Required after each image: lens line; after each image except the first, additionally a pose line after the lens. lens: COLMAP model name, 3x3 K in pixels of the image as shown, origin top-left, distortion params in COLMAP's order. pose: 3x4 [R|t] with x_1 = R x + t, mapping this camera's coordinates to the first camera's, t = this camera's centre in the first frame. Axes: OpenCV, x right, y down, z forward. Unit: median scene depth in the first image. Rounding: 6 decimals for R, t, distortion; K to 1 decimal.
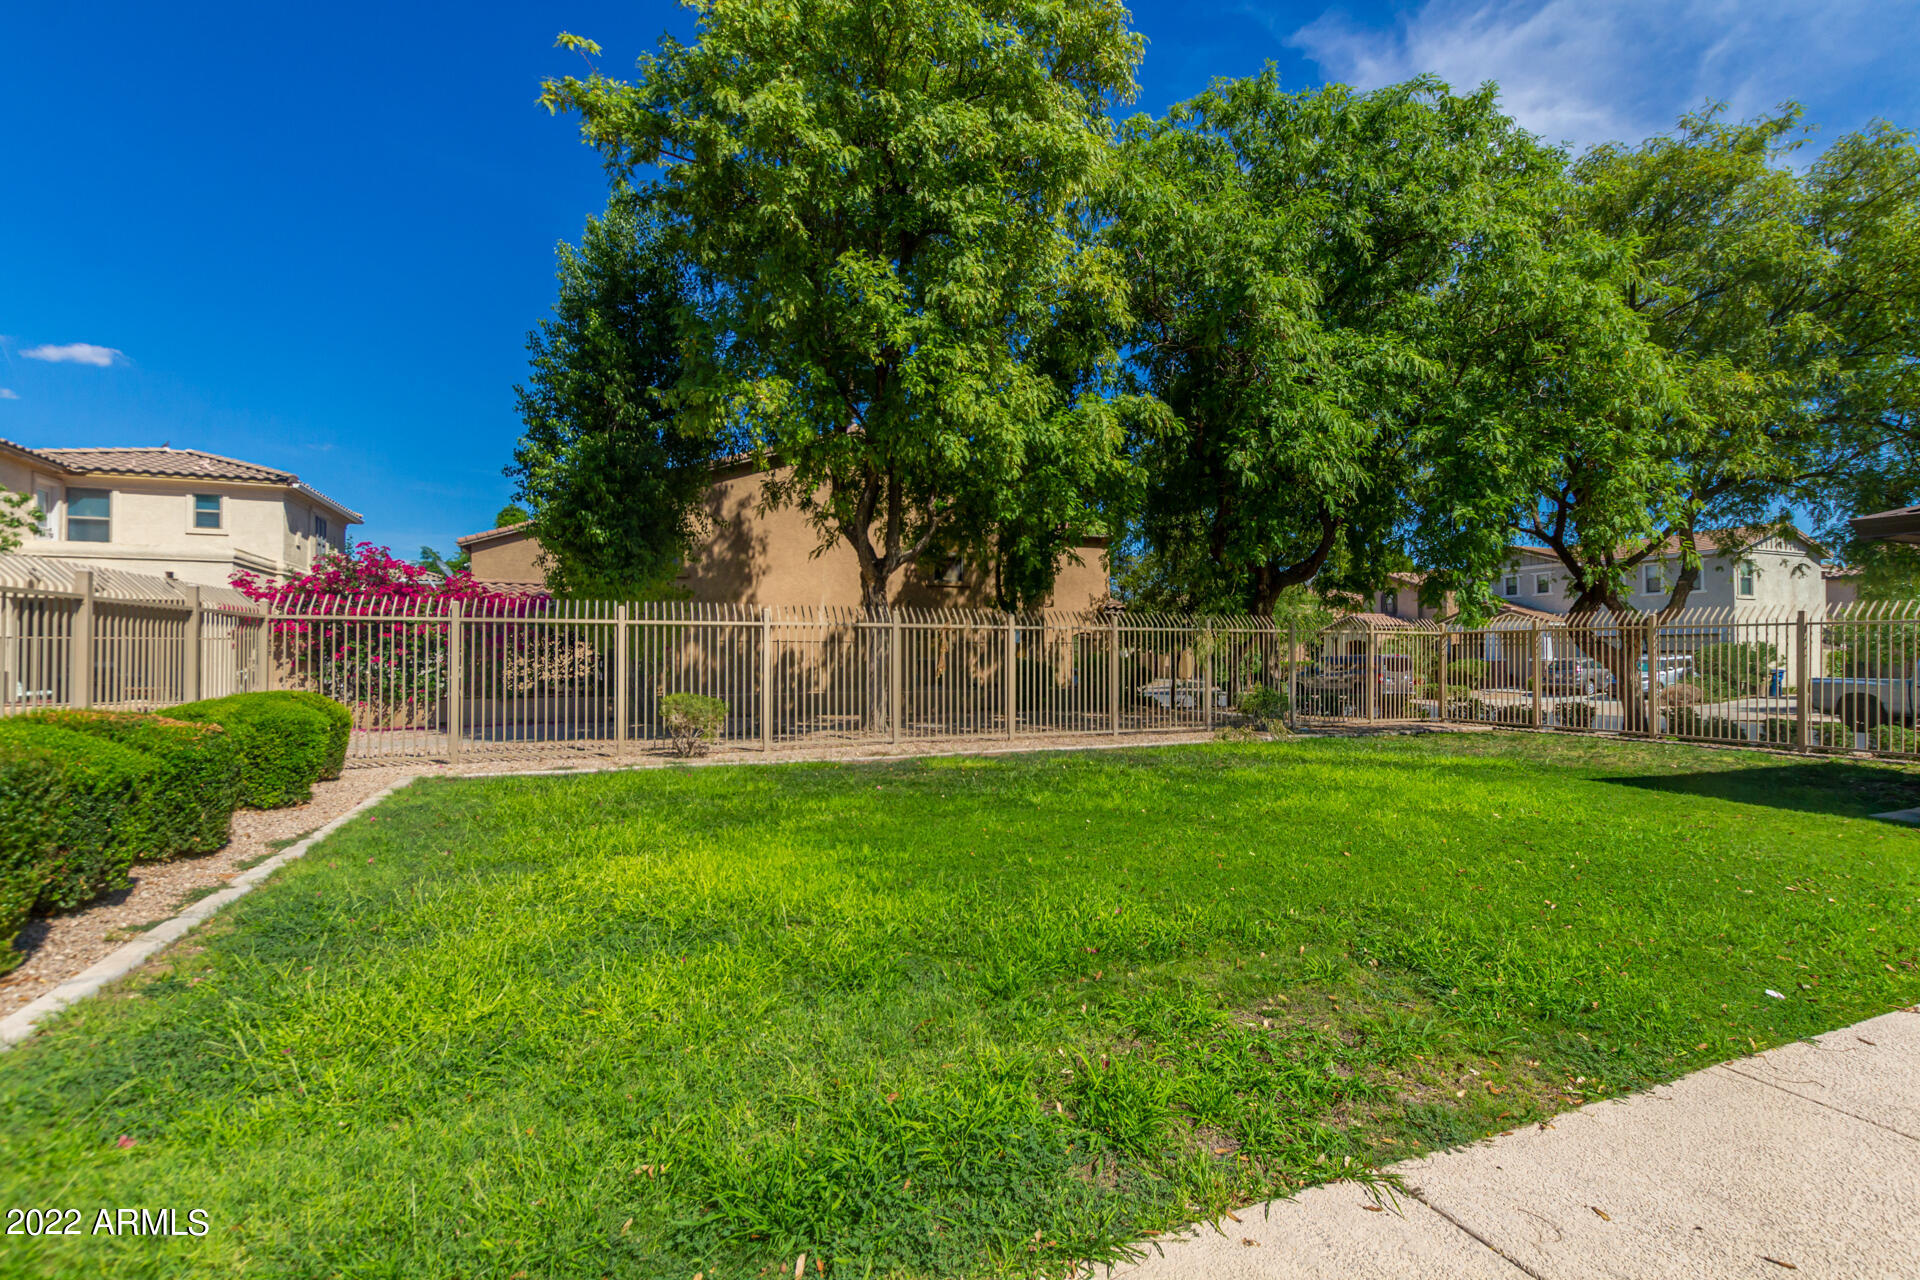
lens RADIAL K [[874.0, 0, 957.0], [0, 874.0, 652.2], [0, 0, 1]] dist [-0.000374, -0.000133]
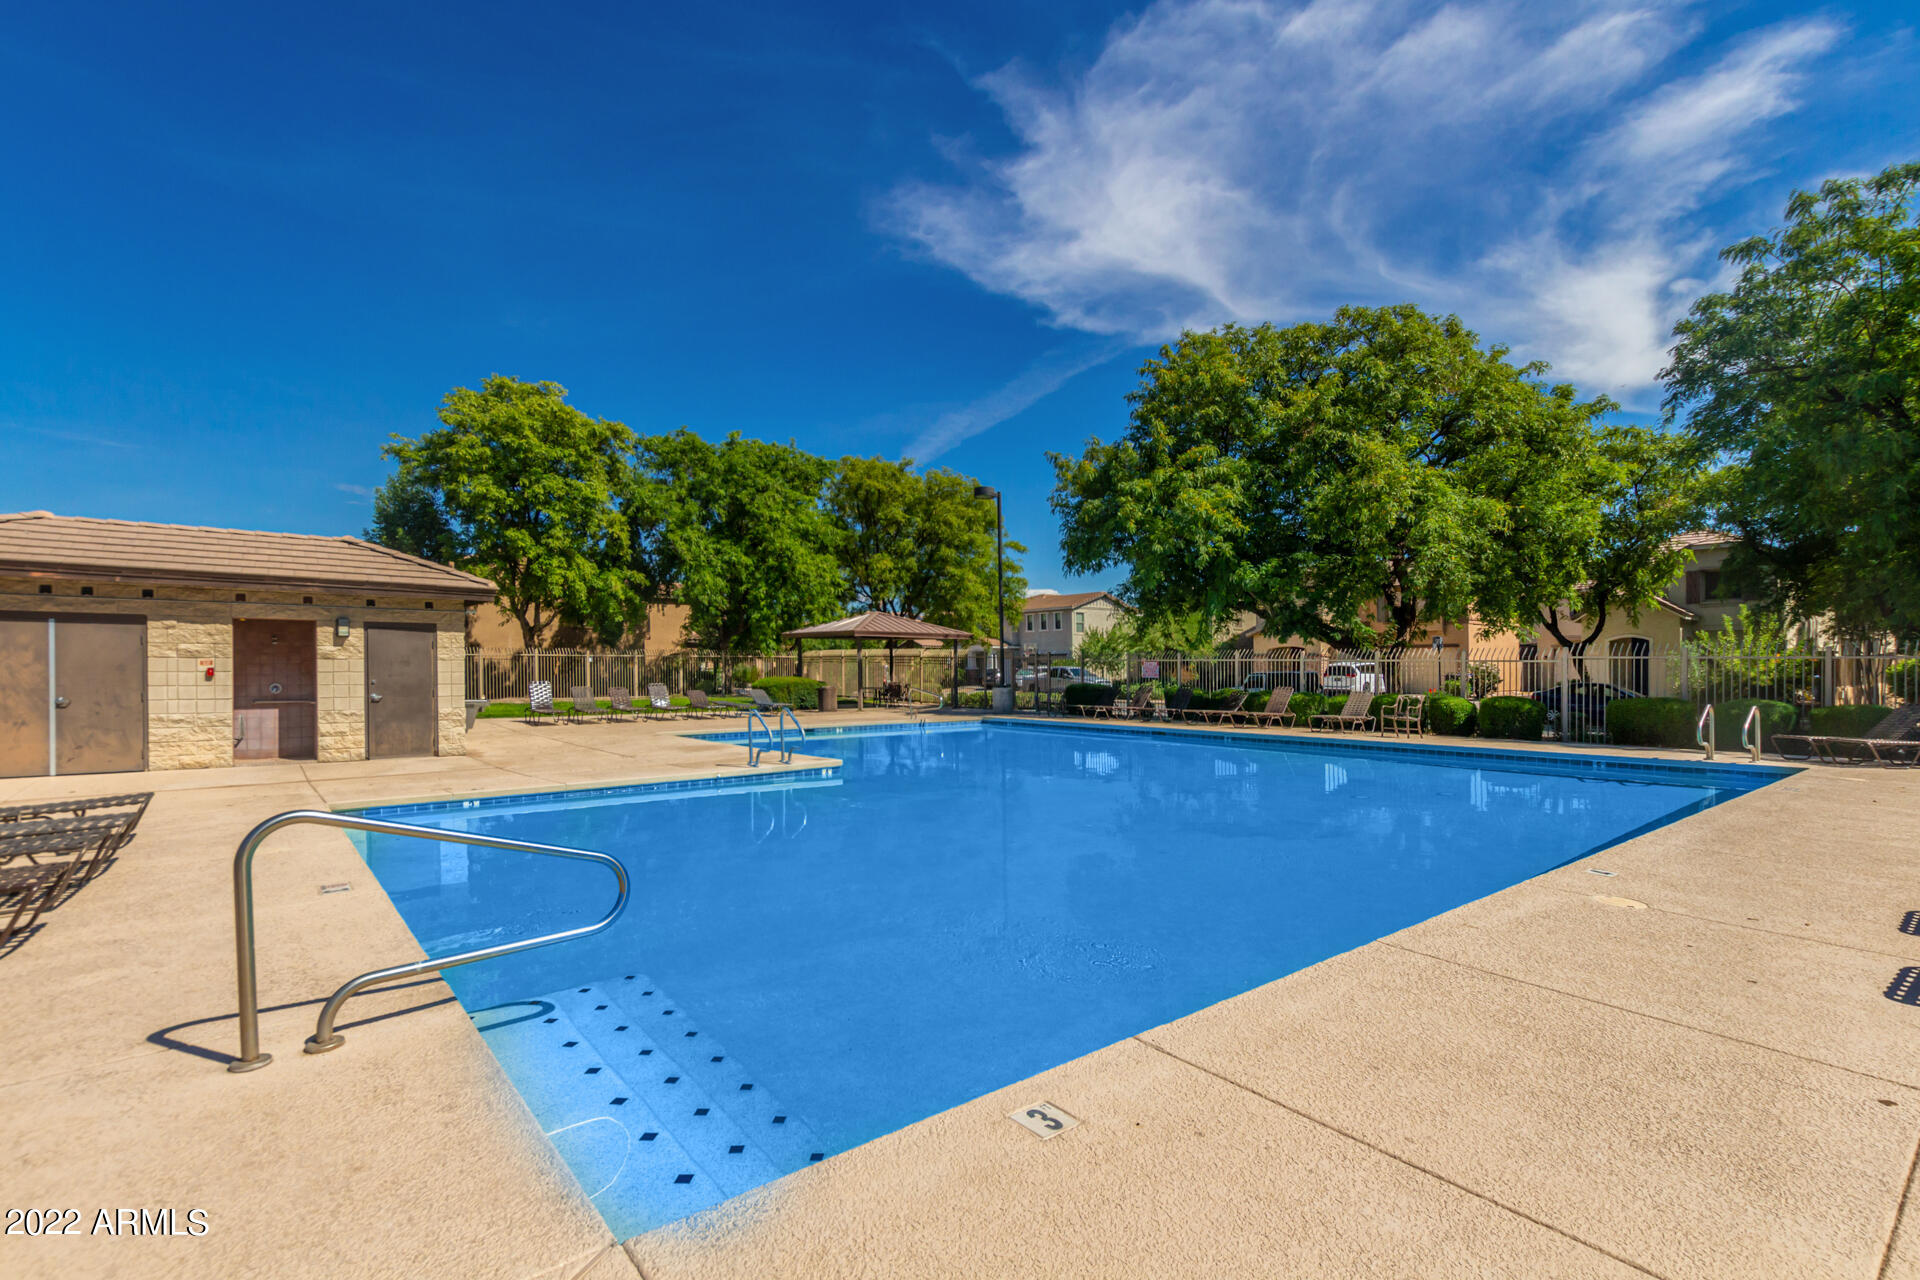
lens RADIAL K [[874.0, 0, 957.0], [0, 874.0, 652.2], [0, 0, 1]] dist [-0.000374, -0.000133]
pose [[0.955344, -0.014813, 0.295125, 0.311264], [0.012688, 0.999878, 0.009112, -0.043440], [-0.295224, -0.004960, 0.955415, -1.598201]]
